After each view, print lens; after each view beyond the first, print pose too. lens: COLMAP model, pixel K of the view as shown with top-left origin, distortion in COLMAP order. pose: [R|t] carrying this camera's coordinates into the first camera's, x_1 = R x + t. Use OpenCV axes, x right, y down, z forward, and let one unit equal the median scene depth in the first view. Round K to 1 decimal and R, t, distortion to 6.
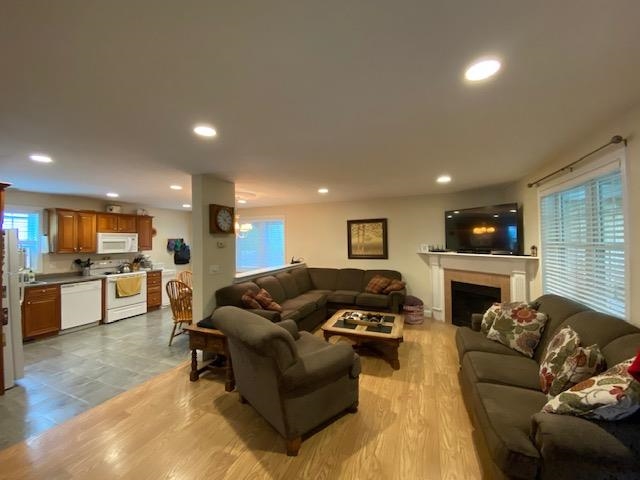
lens RADIAL K [[258.4, 0, 318.0], [0, 258.4, 235.7], [0, 0, 1]] dist [0.041368, -0.028954]
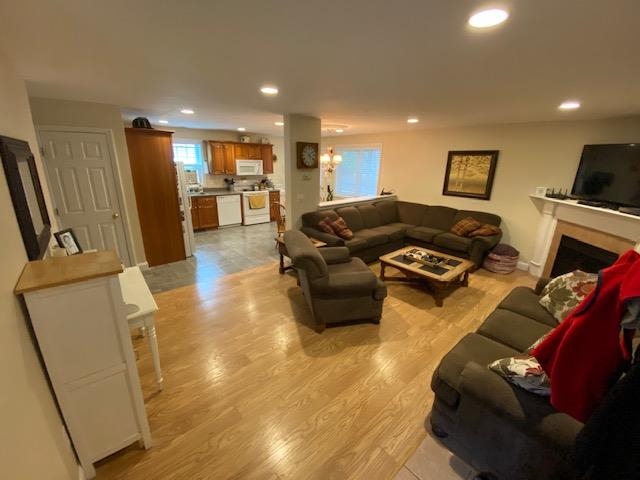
lens RADIAL K [[258.4, 0, 318.0], [0, 258.4, 235.7], [0, 0, 1]] dist [0.041368, -0.028954]
pose [[0.891068, 0.157939, -0.425503, 0.181178], [-0.024145, 0.952669, 0.303049, -0.057878], [0.453227, -0.259764, 0.852706, -0.050683]]
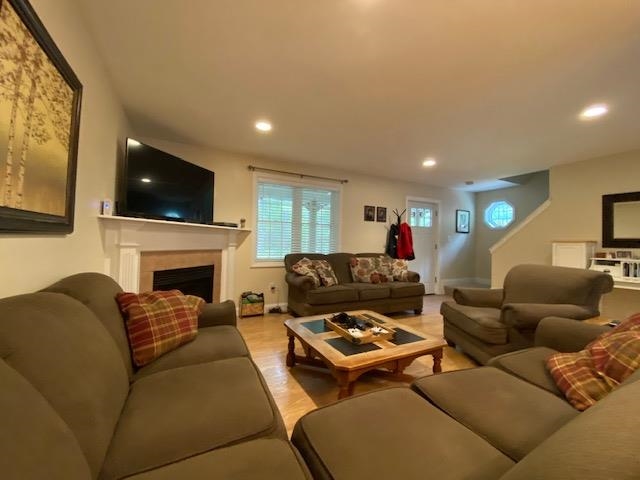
lens RADIAL K [[258.4, 0, 318.0], [0, 258.4, 235.7], [0, 0, 1]] dist [0.041368, -0.028954]
pose [[-0.746937, 0.011823, 0.664790, -0.113171], [-0.029145, 0.998299, -0.050501, 0.116767], [-0.664256, -0.057096, -0.745321, 1.215754]]
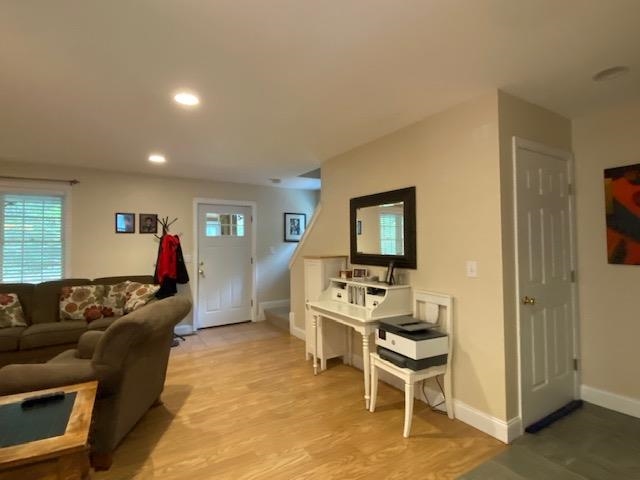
lens RADIAL K [[323.4, 0, 320.0], [0, 323.4, 240.0], [0, 0, 1]] dist [0.001228, 0.000156]
pose [[-0.813700, 0.029848, 0.580519, -0.645464], [0.007972, 0.999160, -0.040198, 0.059505], [-0.581231, -0.028081, -0.813254, 0.733033]]
